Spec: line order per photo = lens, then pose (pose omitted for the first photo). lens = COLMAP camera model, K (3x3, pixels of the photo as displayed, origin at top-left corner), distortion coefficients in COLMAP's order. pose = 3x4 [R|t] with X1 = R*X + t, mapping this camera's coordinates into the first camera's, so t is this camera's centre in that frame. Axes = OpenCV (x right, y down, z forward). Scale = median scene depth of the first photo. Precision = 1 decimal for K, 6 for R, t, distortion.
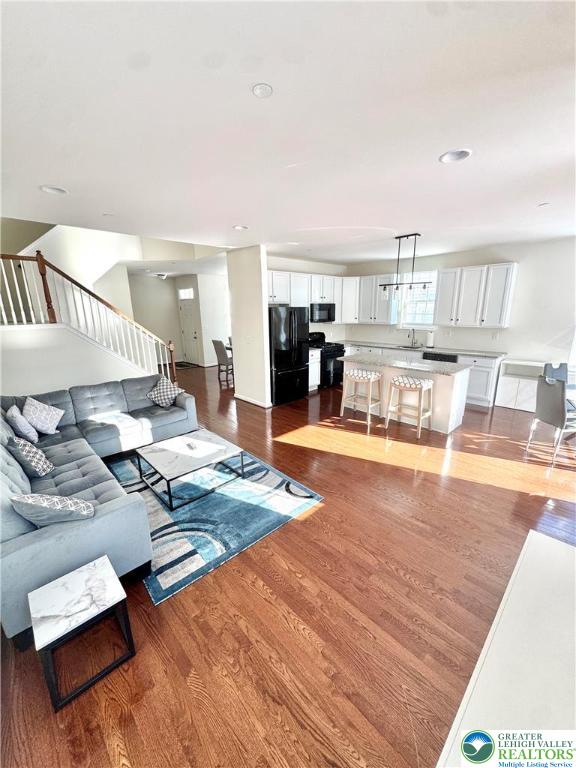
lens RADIAL K [[302.9, 0, 288.6], [0, 302.9, 385.0], [0, 0, 1]] dist [-0.006717, -0.000546]
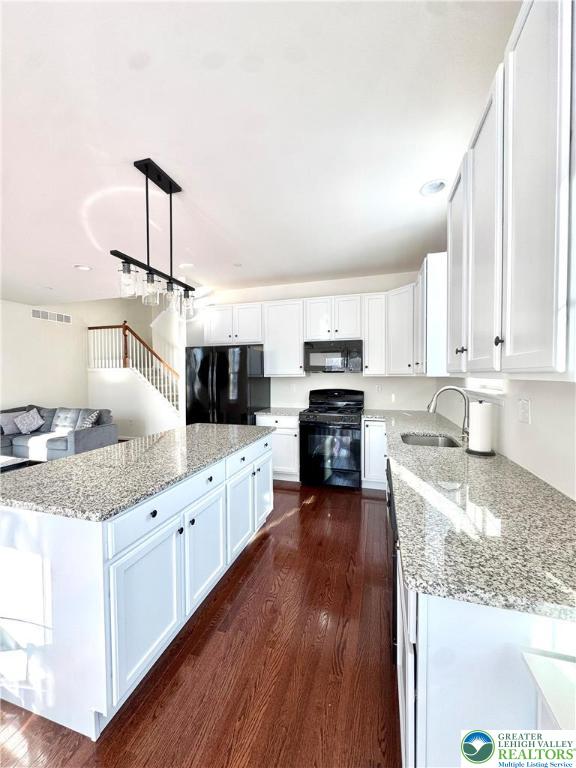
lens RADIAL K [[302.9, 0, 287.1], [0, 302.9, 383.0], [0, 0, 1]] dist [-0.006717, -0.000546]
pose [[0.486762, 0.030482, -0.873003, 0.707988], [-0.216590, 0.972395, -0.086813, -0.141131], [0.846257, 0.231341, 0.479927, 0.786039]]
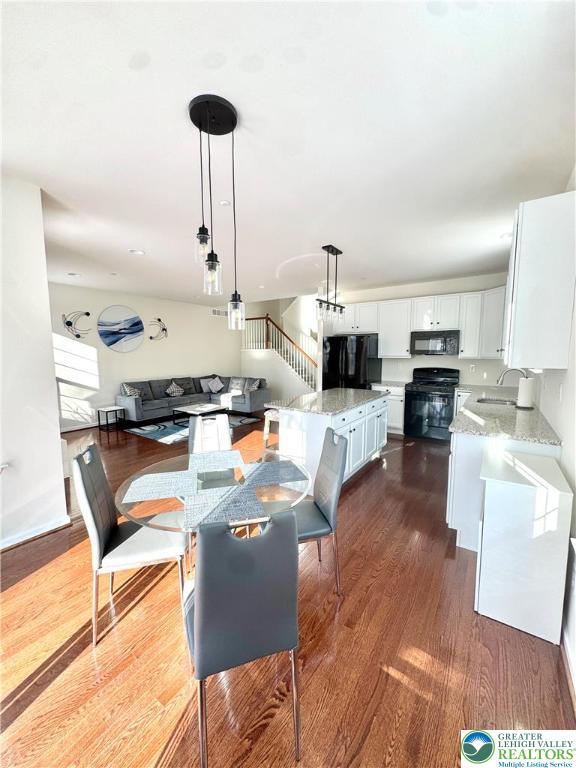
lens RADIAL K [[302.9, 0, 290.1], [0, 302.9, 384.9], [0, 0, 1]] dist [-0.006717, -0.000546]
pose [[0.202723, 0.115495, -0.972401, 0.970450], [-0.243832, 0.967697, 0.064103, -0.112565], [0.948393, 0.224107, 0.224336, 0.602057]]
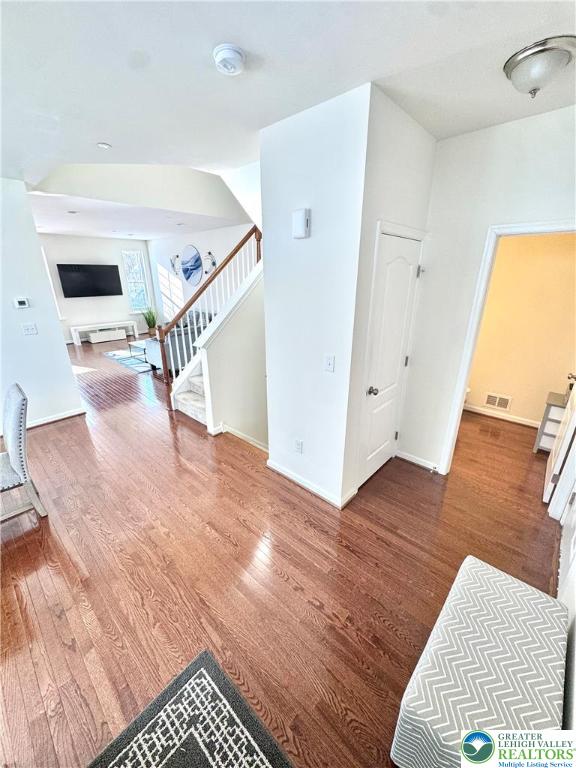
lens RADIAL K [[302.9, 0, 290.7], [0, 302.9, 384.4], [0, 0, 1]] dist [-0.006717, -0.000546]
pose [[-0.997870, 0.036555, -0.054026, -0.674809], [-0.000683, 0.822328, 0.569014, -0.436806], [0.065227, 0.567839, -0.820551, 1.704638]]
